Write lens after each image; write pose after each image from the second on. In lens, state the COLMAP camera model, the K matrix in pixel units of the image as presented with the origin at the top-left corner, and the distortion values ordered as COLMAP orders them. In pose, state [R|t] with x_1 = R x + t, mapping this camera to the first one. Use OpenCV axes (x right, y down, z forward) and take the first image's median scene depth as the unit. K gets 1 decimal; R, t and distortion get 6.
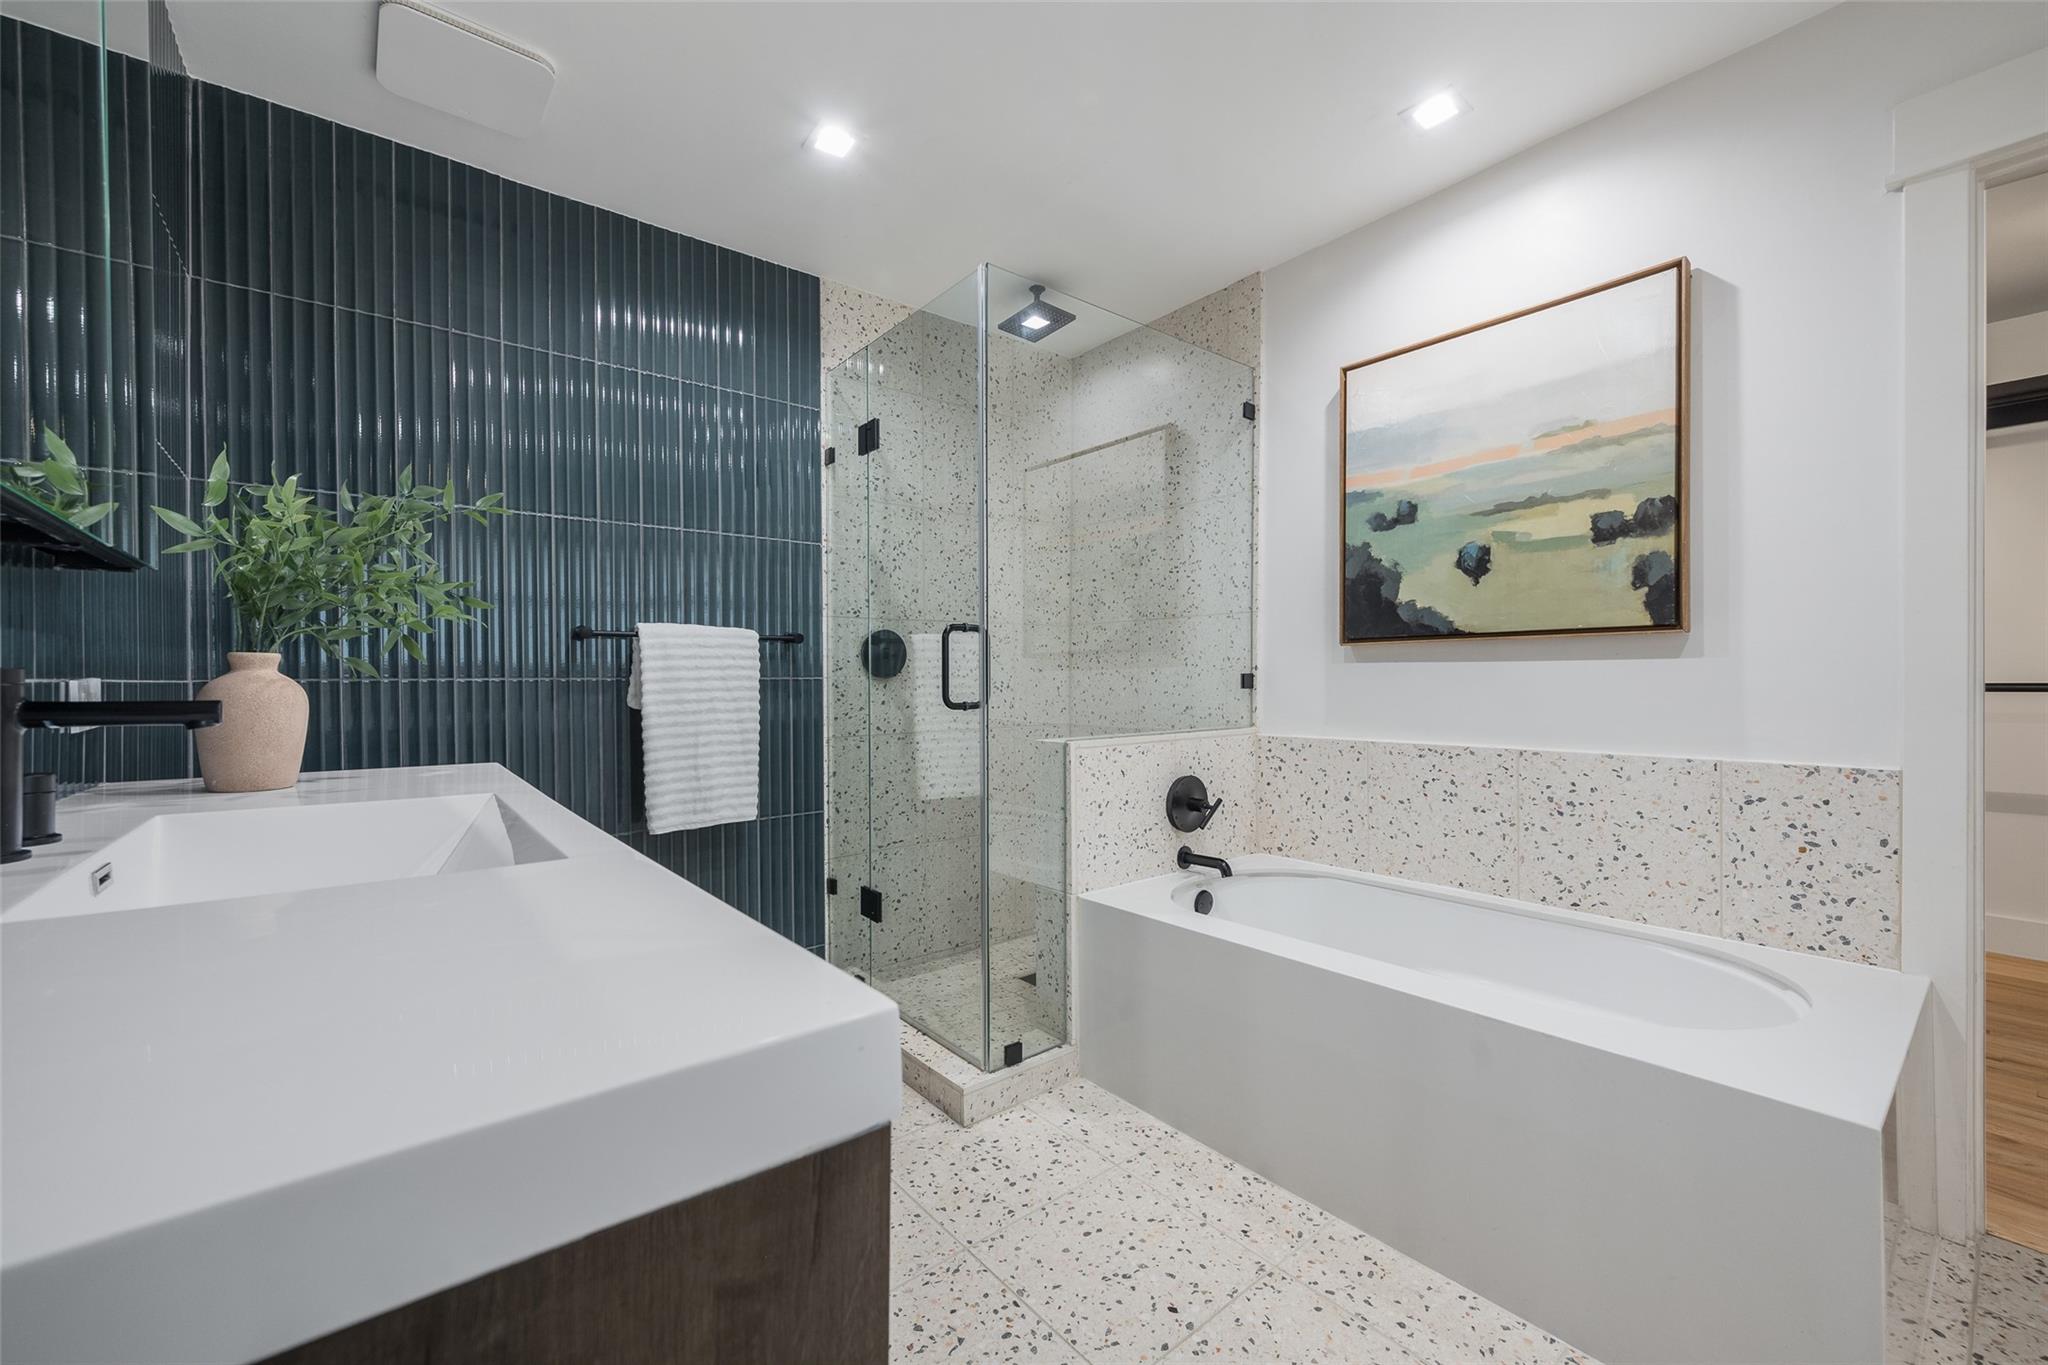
lens RADIAL K [[812.4, 0, 1022.7], [0, 812.4, 679.1], [0, 0, 1]] dist [-0.000014, -0.000008]
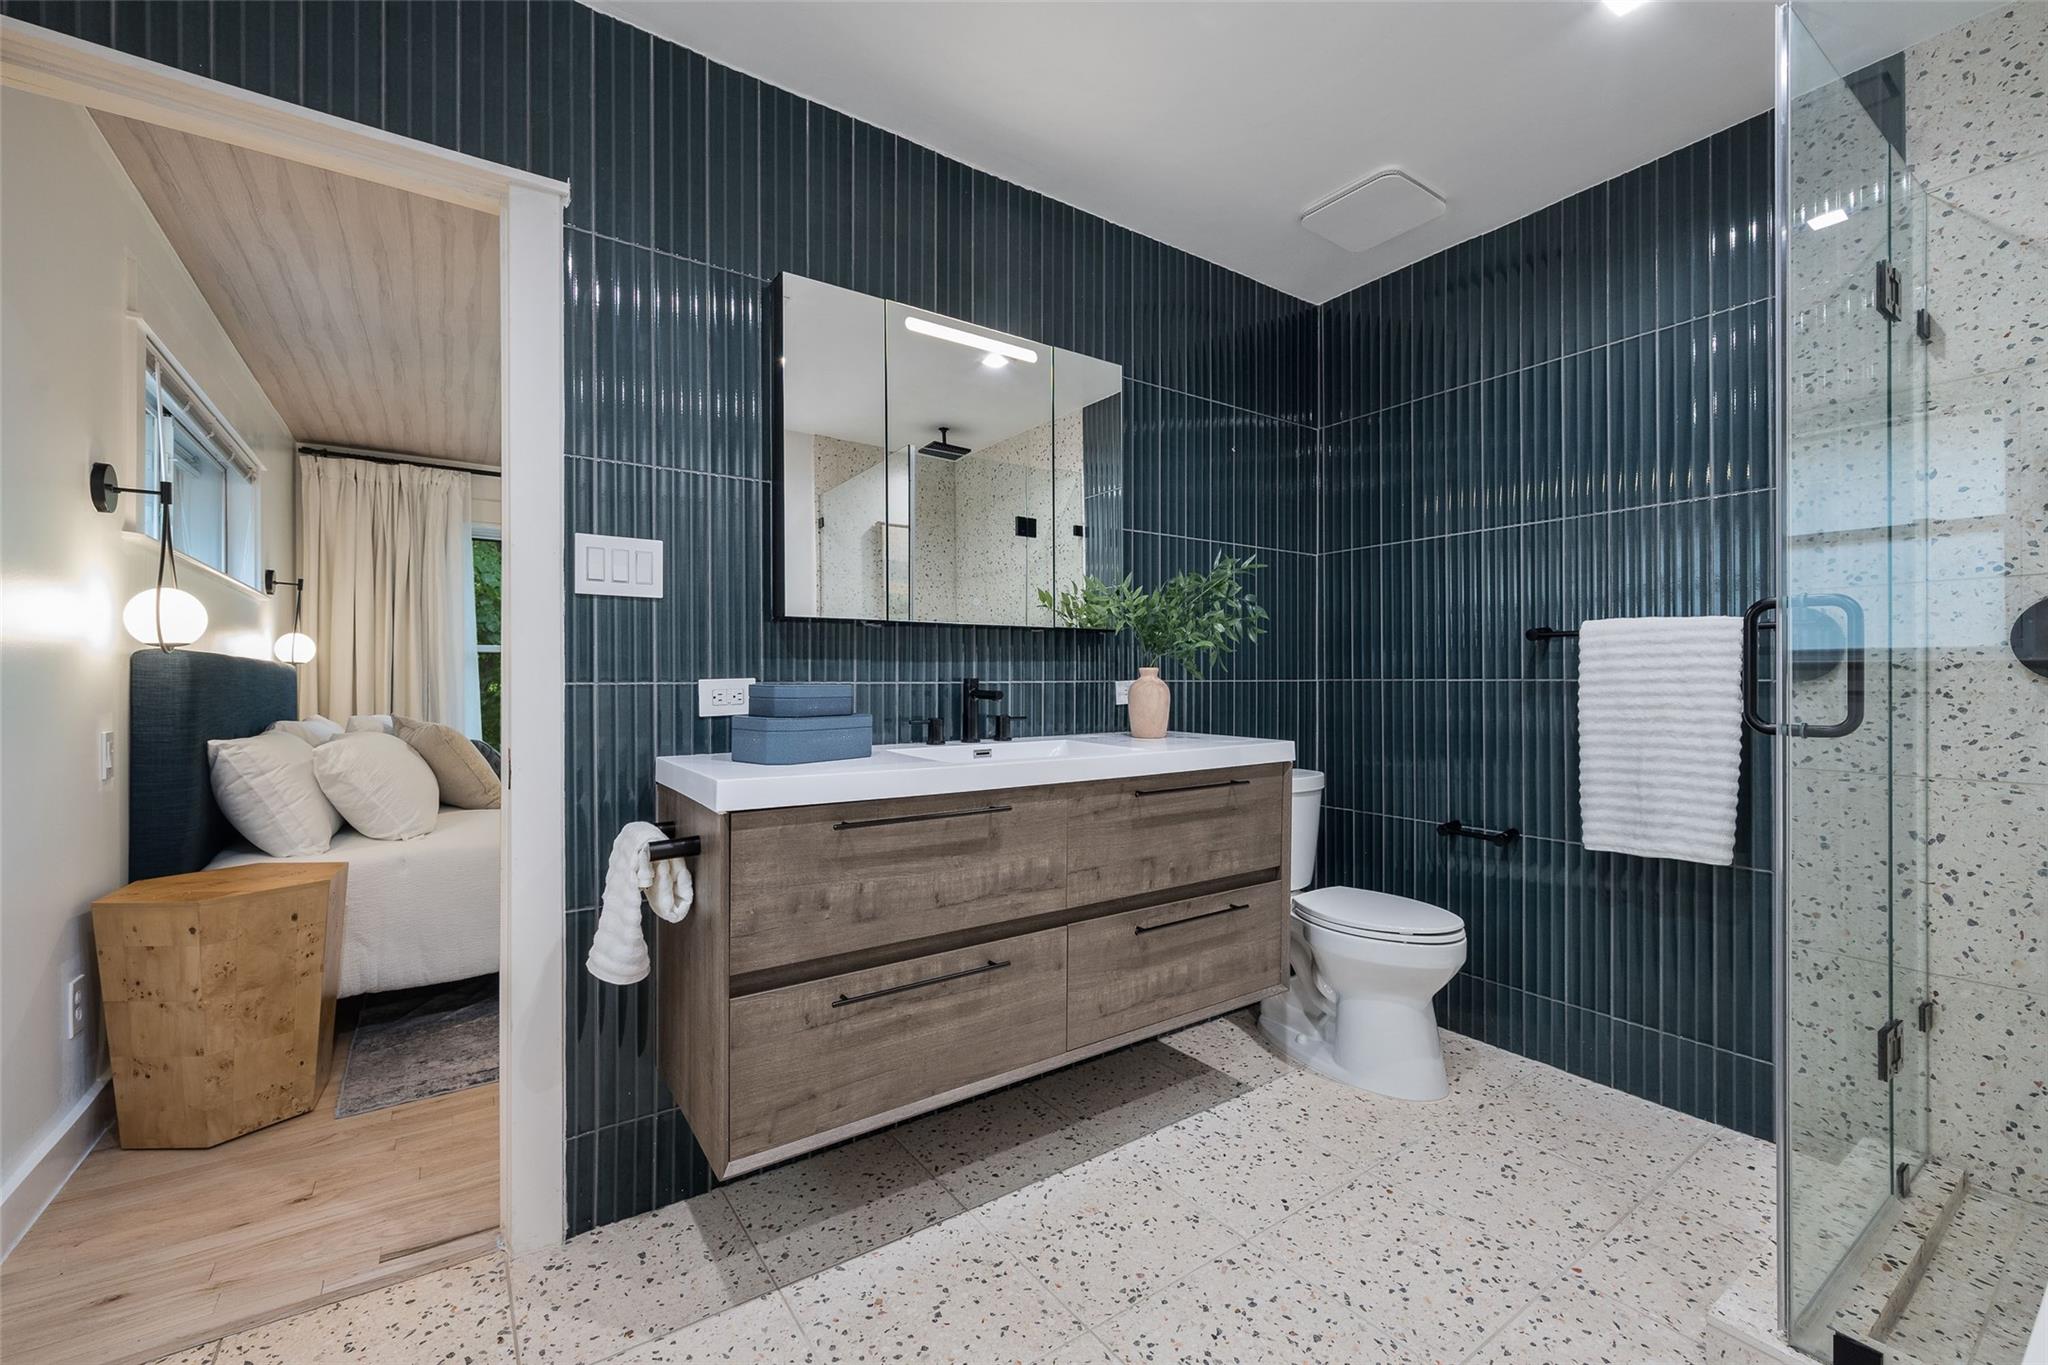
lens RADIAL K [[812.4, 0, 1016.9], [0, 812.4, 681.3], [0, 0, 1]] dist [-0.000014, -0.000008]
pose [[-0.092263, 0.009384, -0.995690, 0.510701], [-0.000059, 0.999956, 0.009430, -0.008151], [0.995735, 0.000929, -0.092259, 0.424644]]
